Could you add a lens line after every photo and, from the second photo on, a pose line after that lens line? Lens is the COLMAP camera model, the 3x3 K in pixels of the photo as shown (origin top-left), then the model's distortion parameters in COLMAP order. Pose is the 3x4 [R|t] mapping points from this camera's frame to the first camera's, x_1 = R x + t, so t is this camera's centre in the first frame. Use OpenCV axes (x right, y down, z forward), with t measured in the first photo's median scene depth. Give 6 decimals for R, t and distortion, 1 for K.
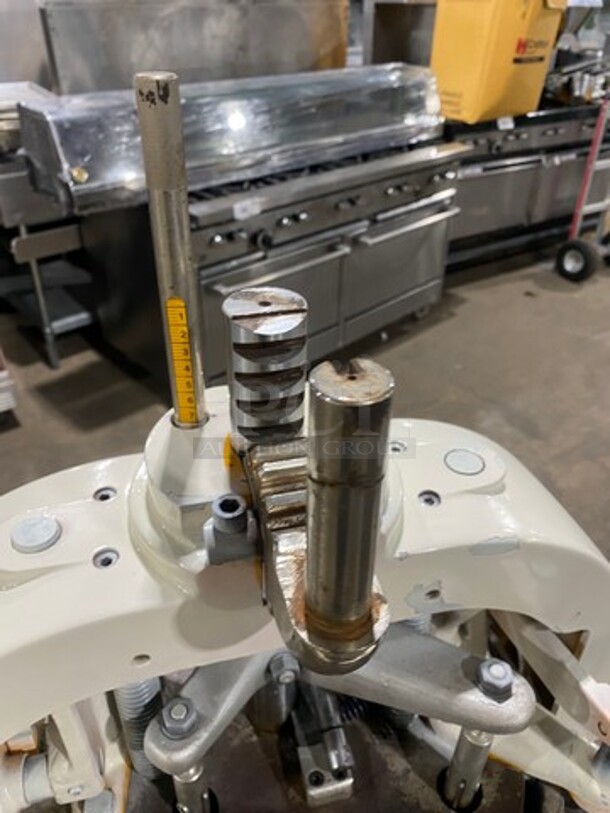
lens RADIAL K [[658.0, 0, 305.0], [0, 658.0, 406.5], [0, 0, 1]] dist [0.005121, -0.000734]
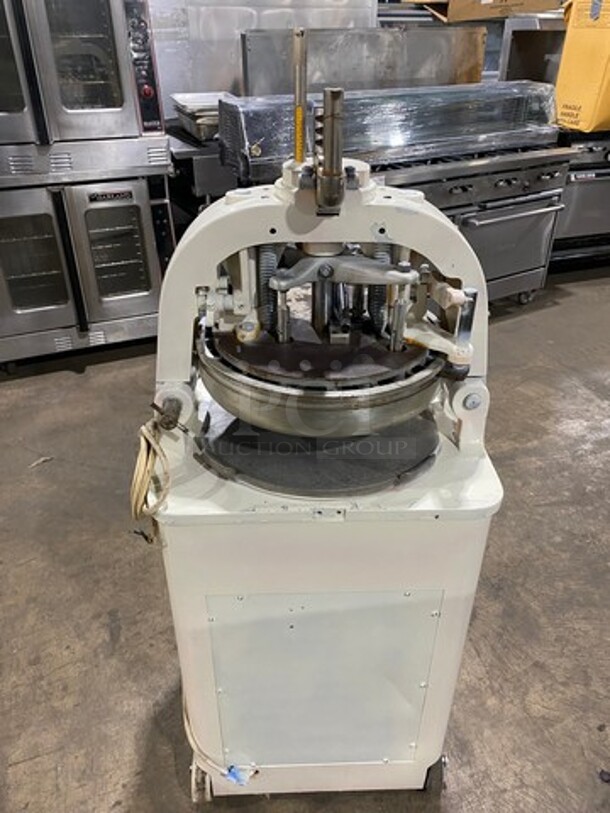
lens RADIAL K [[643.5, 0, 305.0], [0, 643.5, 406.5], [0, 0, 1]] dist [0.020498, -0.004071]
pose [[0.973408, 0.107421, -0.202330, 0.065512], [-0.114188, 0.993215, -0.022040, 0.143471], [0.198590, 0.044558, 0.979069, -0.205331]]
